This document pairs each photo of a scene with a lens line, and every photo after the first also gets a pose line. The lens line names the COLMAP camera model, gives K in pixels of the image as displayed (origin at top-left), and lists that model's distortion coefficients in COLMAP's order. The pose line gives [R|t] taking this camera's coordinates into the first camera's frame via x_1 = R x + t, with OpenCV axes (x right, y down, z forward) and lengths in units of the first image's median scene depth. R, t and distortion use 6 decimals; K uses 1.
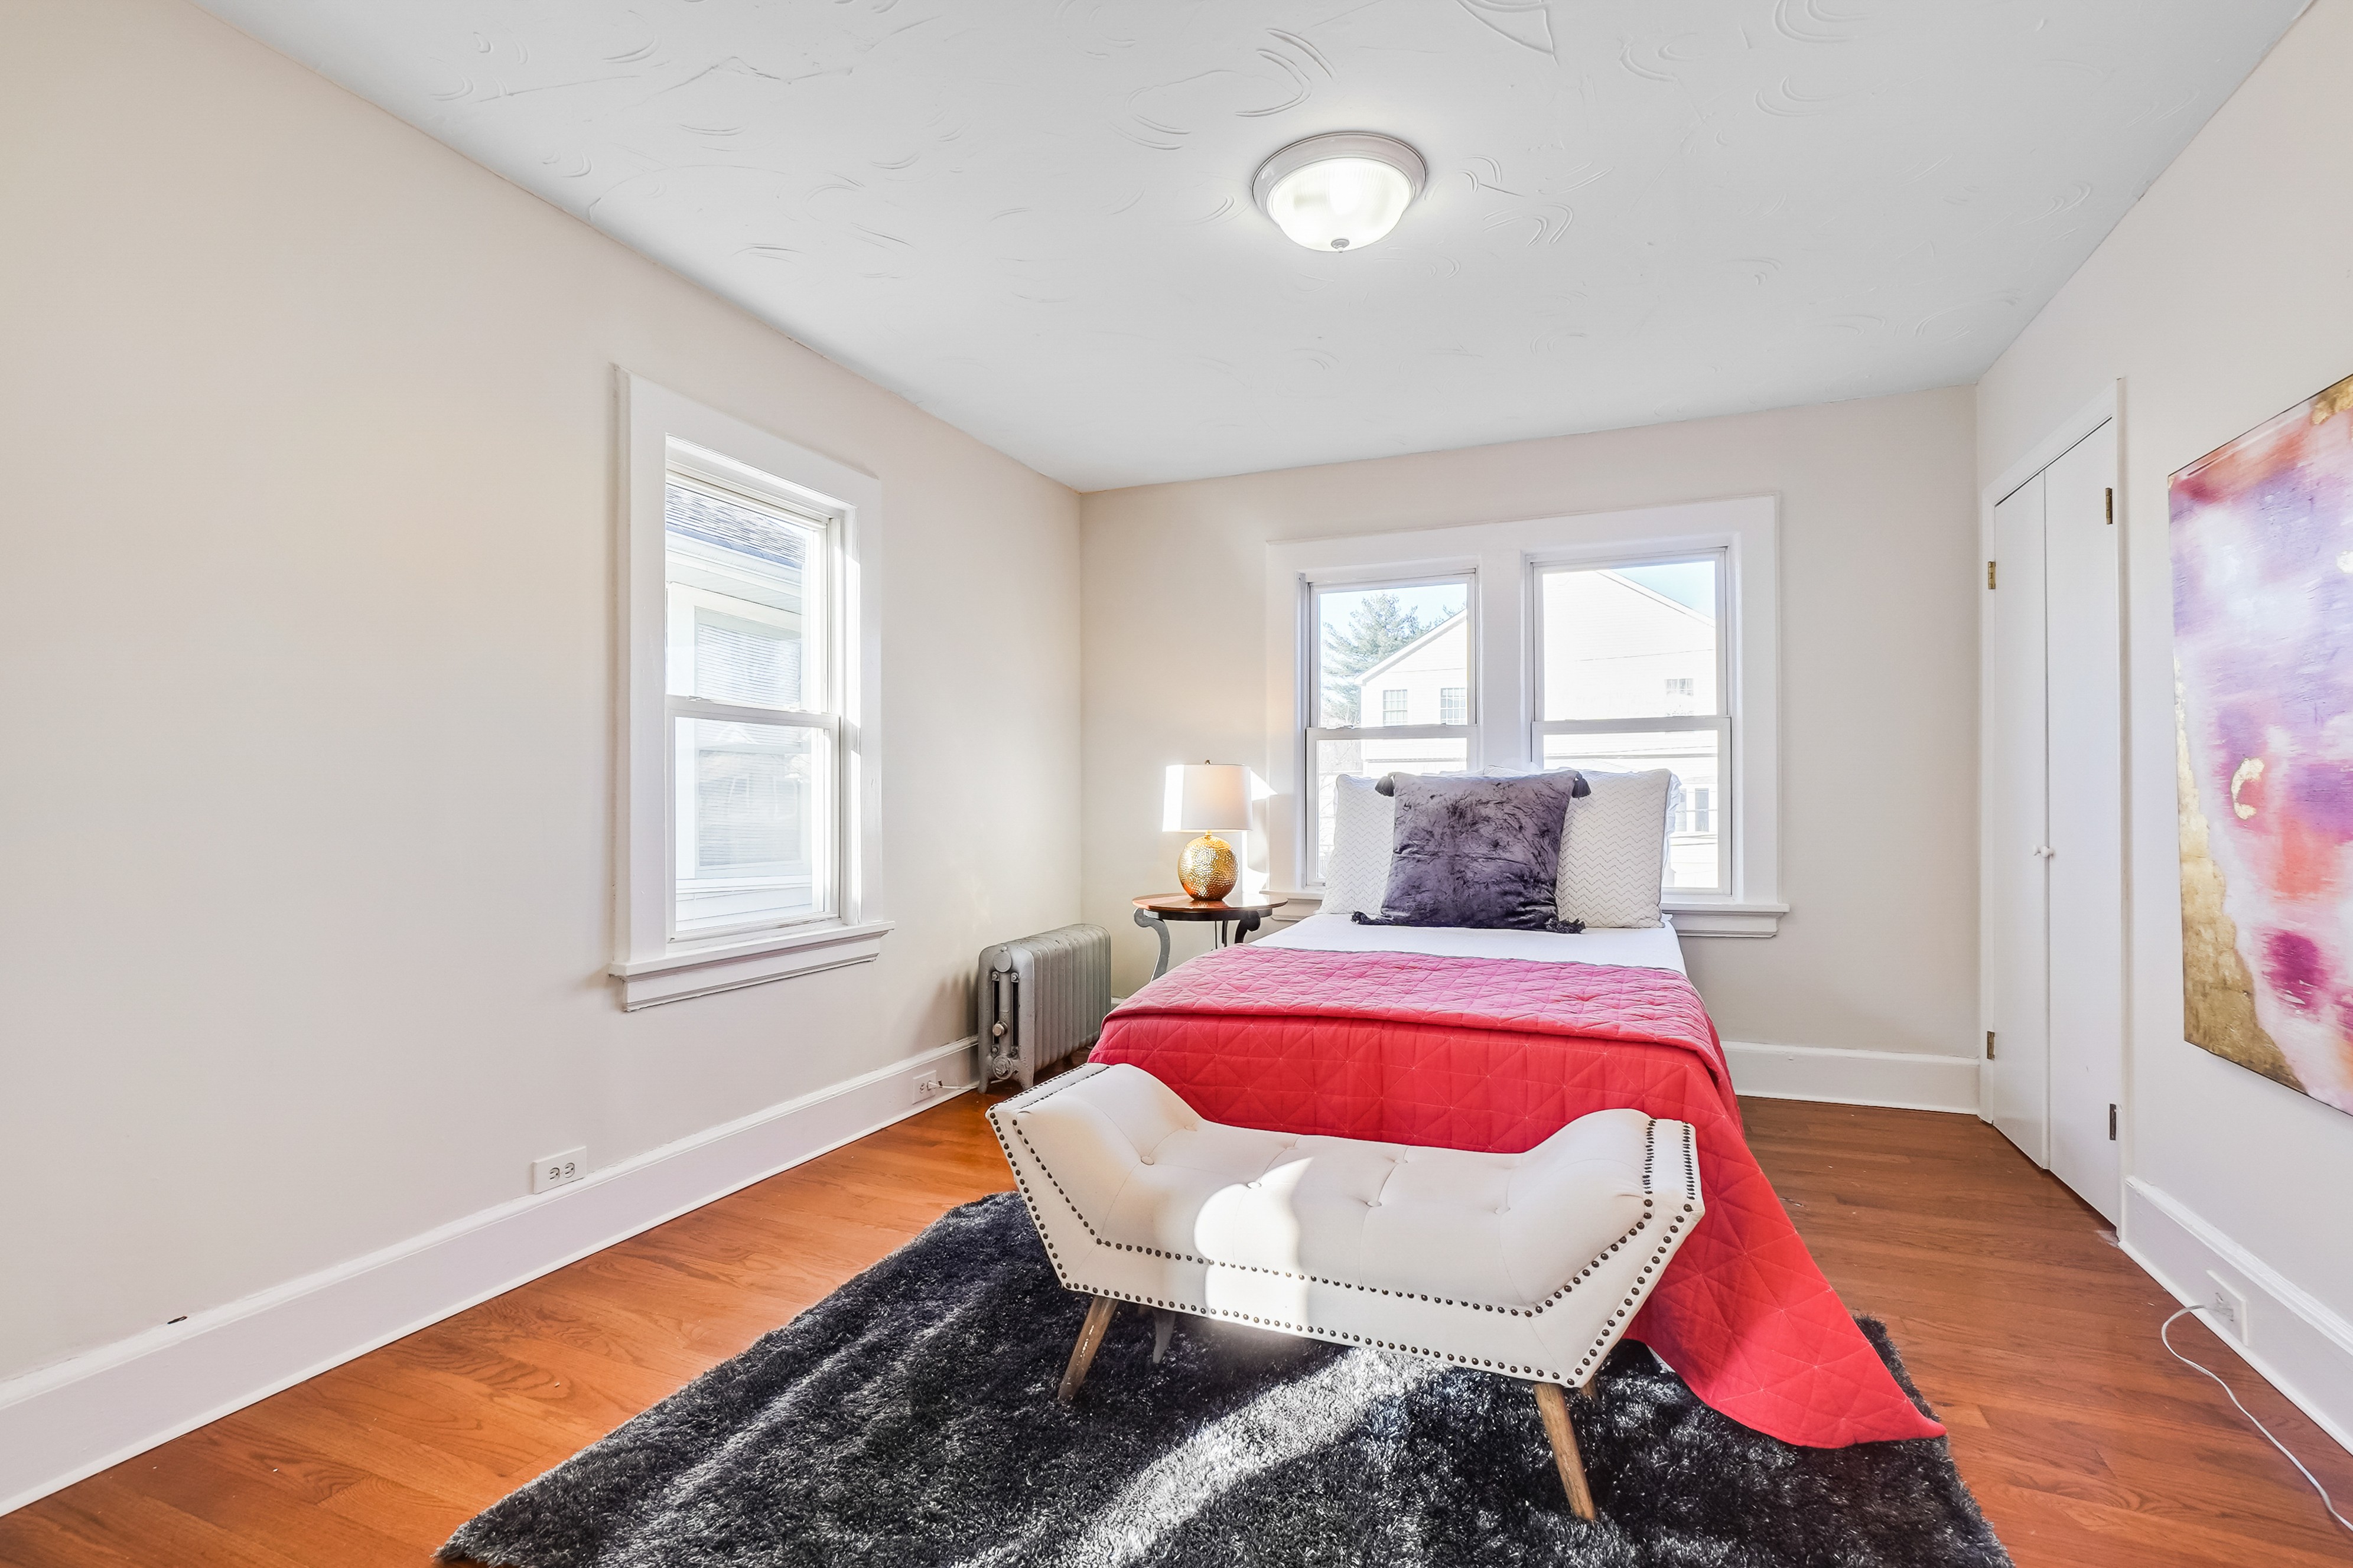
lens RADIAL K [[1062.6, 0, 1183.9], [0, 1062.6, 793.3], [0, 0, 1]] dist [-0.003764, -0.000235]
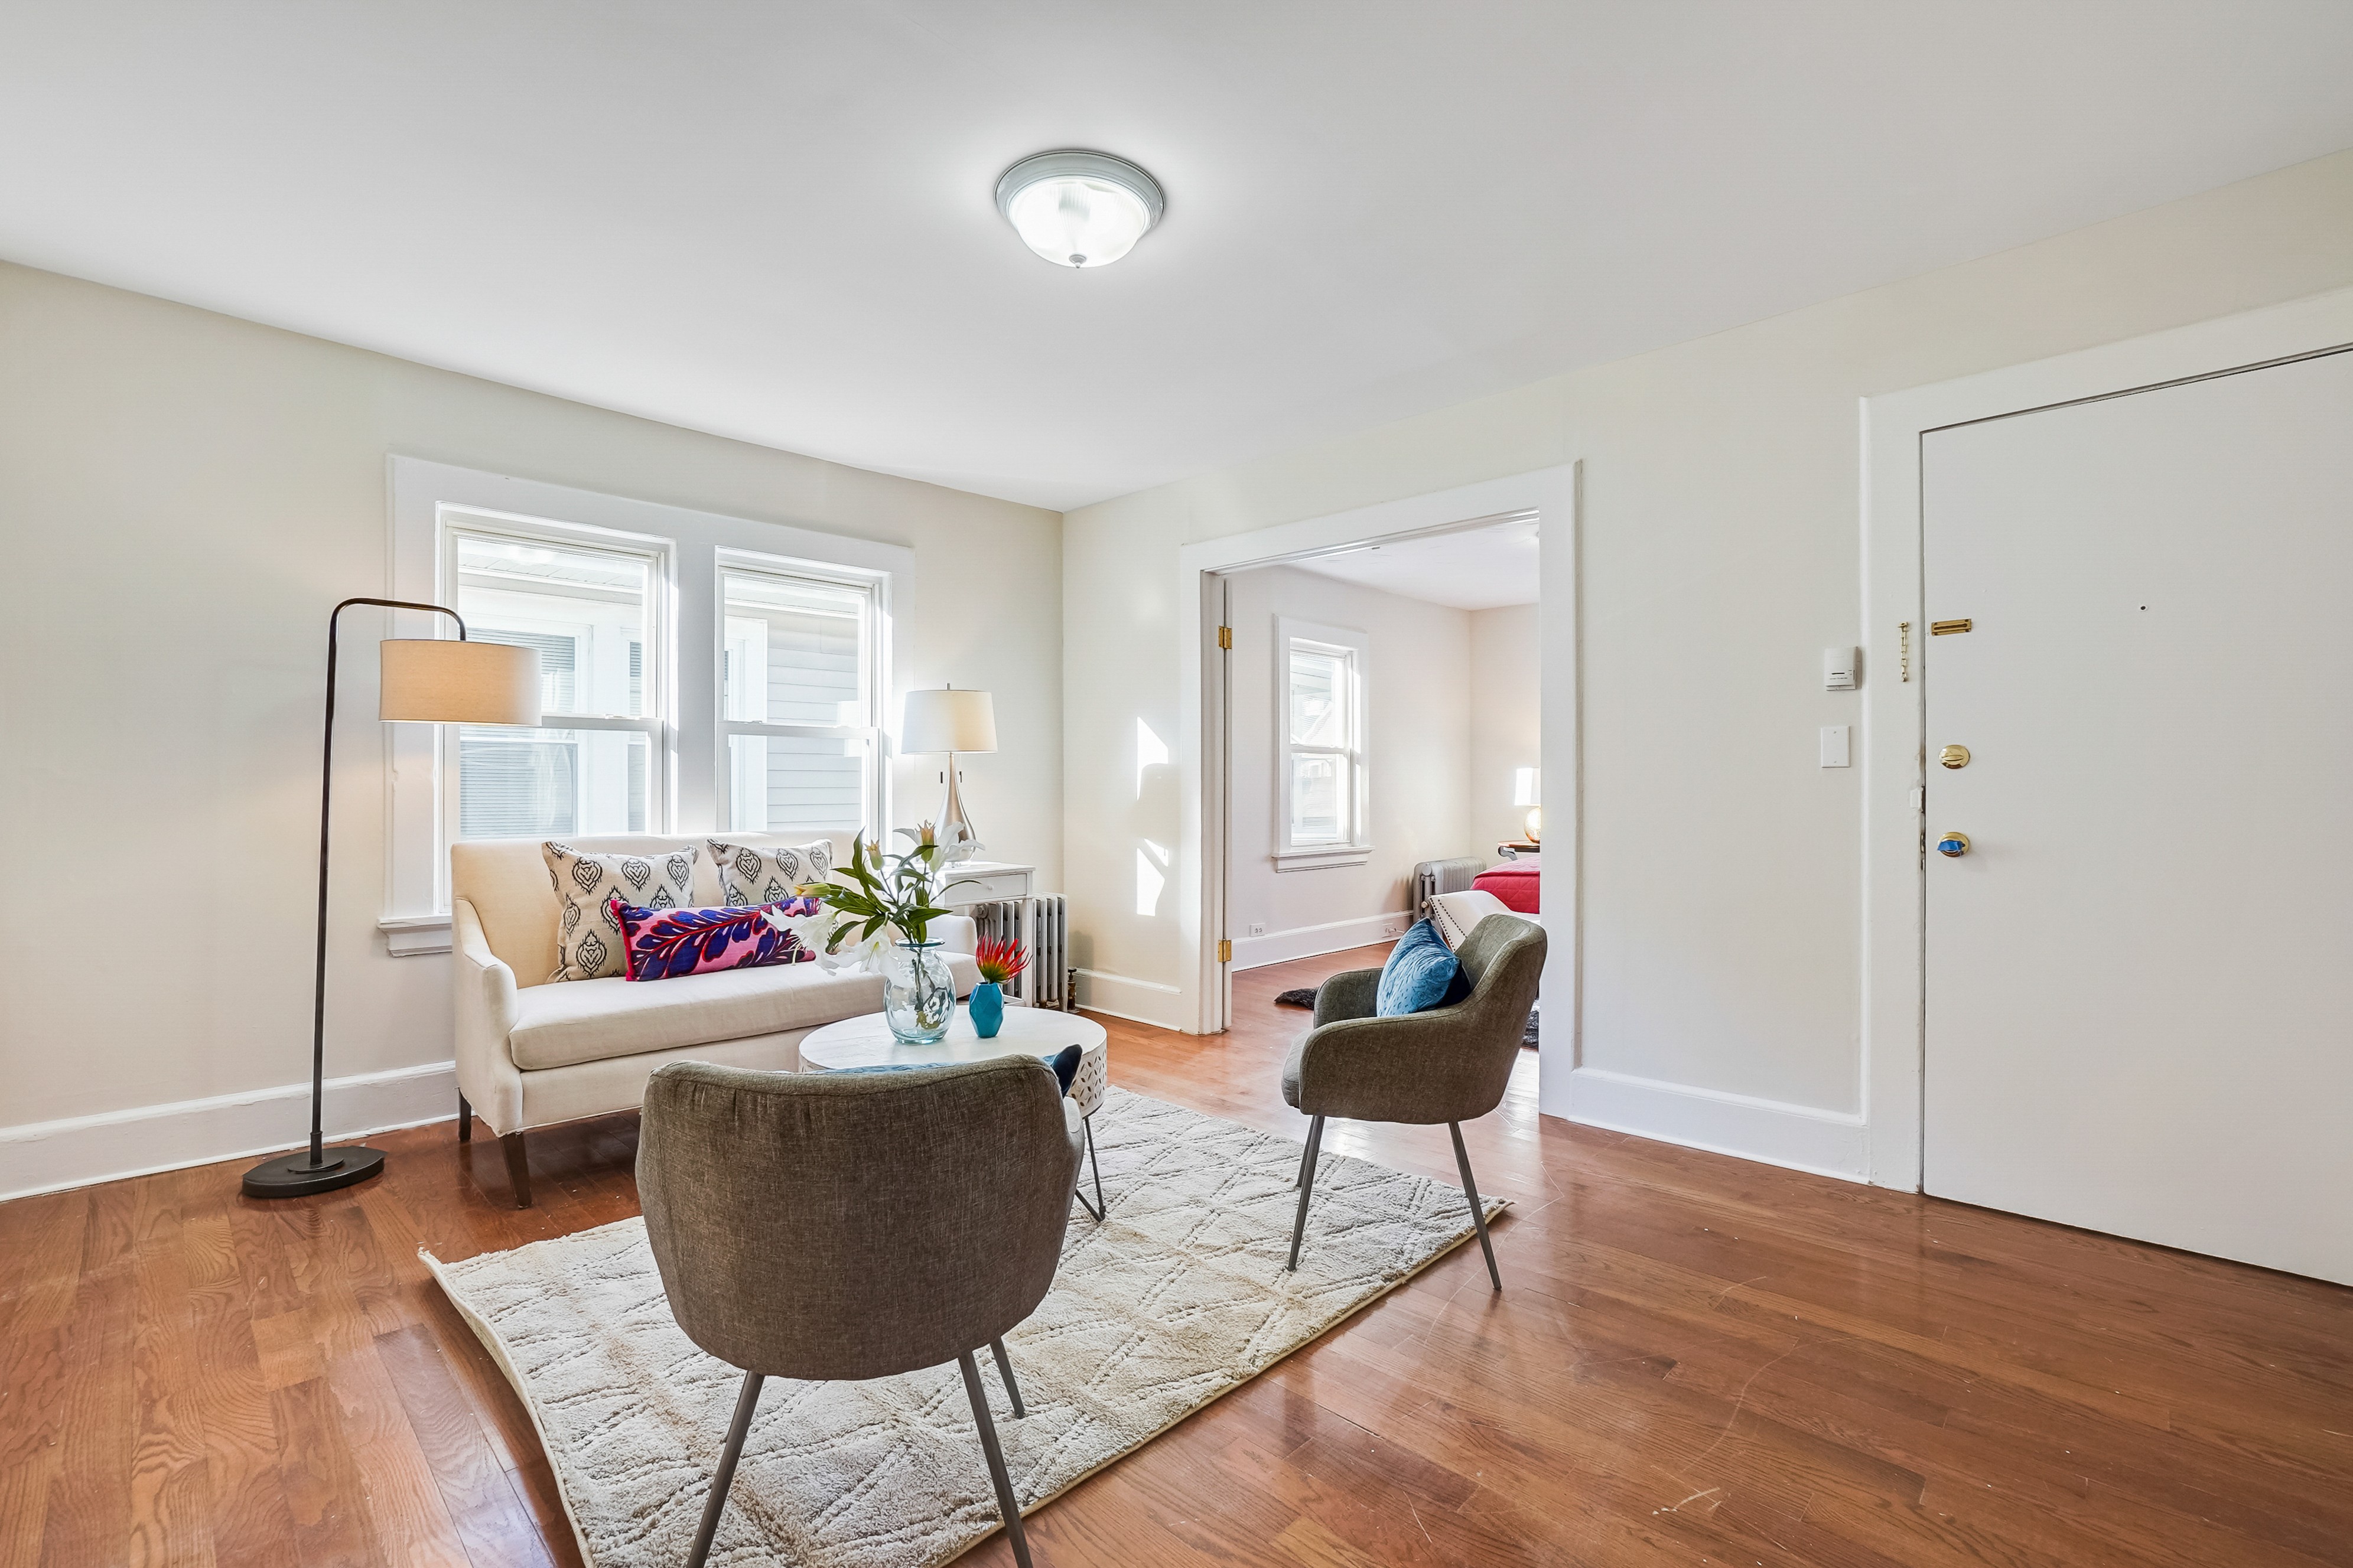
lens RADIAL K [[1062.6, 0, 1183.9], [0, 1062.6, 793.3], [0, 0, 1]] dist [-0.003764, -0.000235]
pose [[0.930931, 0.005426, -0.365155, 0.136942], [-0.000158, 0.999896, 0.014454, -0.012249], [0.365196, -0.013398, 0.930834, -1.062168]]
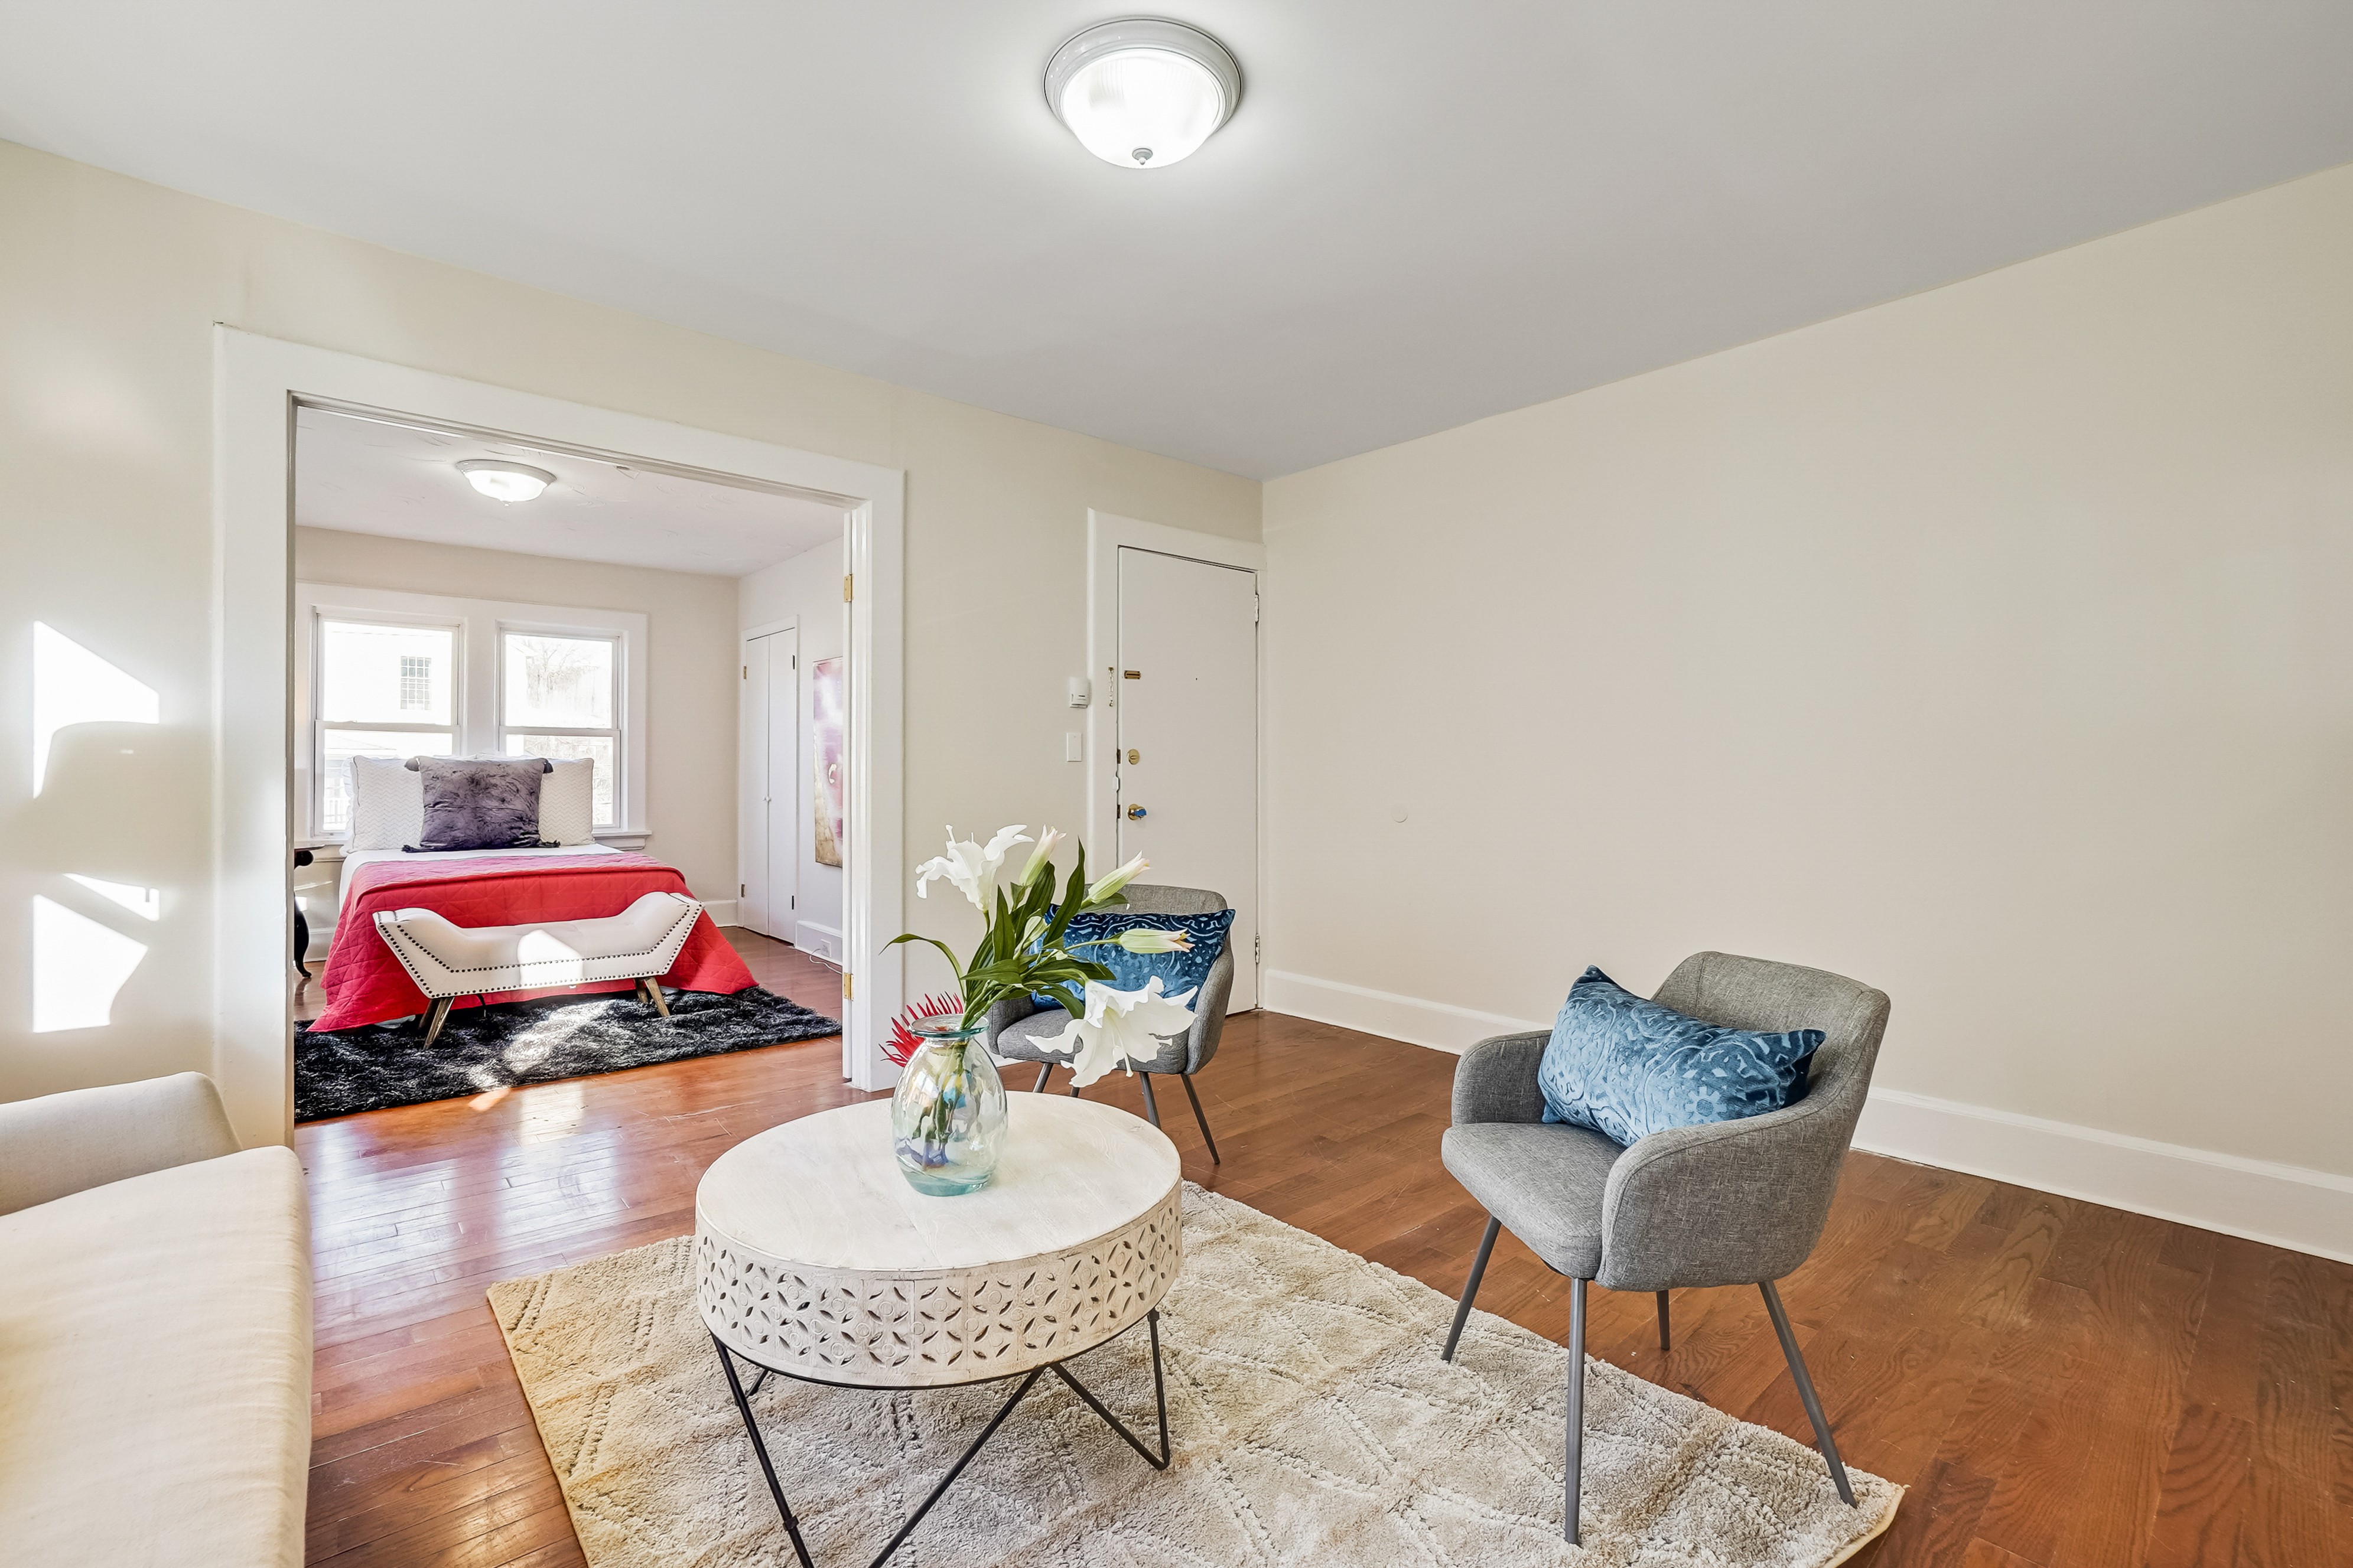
lens RADIAL K [[1047.0, 0, 1176.5], [0, 1047.0, 784.0], [0, 0, 1]] dist [0.000286, 0.000079]
pose [[0.445270, 0.000701, 0.895396, -0.723212], [-0.013928, 0.999884, 0.006144, -0.003653], [-0.895288, -0.015207, 0.445228, -0.709637]]
